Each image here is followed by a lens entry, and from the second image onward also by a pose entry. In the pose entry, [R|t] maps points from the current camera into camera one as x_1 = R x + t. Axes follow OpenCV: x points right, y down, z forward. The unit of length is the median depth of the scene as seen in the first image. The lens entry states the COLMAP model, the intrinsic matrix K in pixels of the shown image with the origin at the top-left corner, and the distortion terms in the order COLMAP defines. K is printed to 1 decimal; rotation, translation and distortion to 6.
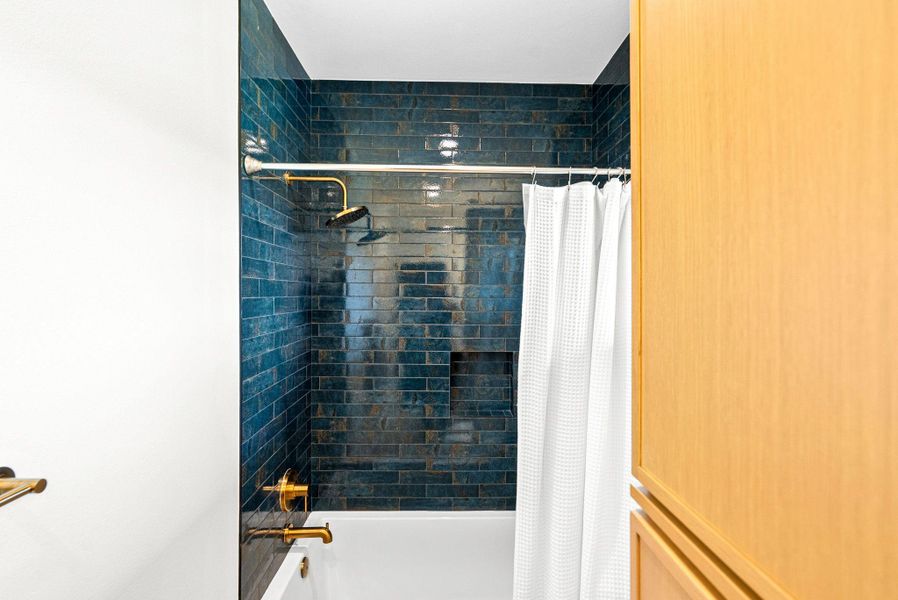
lens RADIAL K [[390.1, 0, 446.8], [0, 390.1, 293.6], [0, 0, 1]] dist [-0.000364, -0.000029]
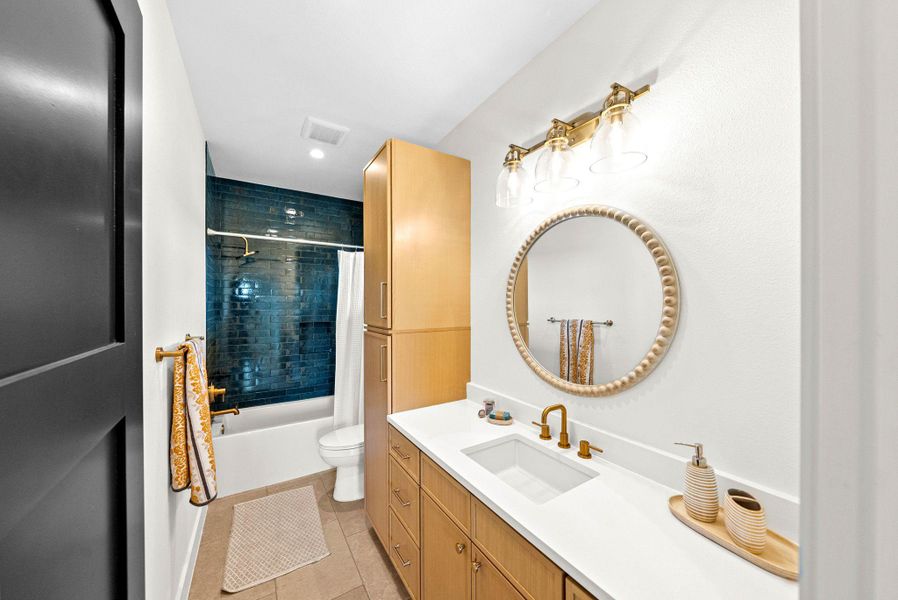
lens RADIAL K [[332.3, 0, 456.8], [0, 332.3, 301.9], [0, 0, 1]] dist [0.000448, 0.000151]
pose [[0.842914, -0.000718, 0.538047, -0.235351], [0.003828, 0.999982, -0.004662, 0.053491], [-0.538034, 0.005990, 0.842902, -0.921114]]
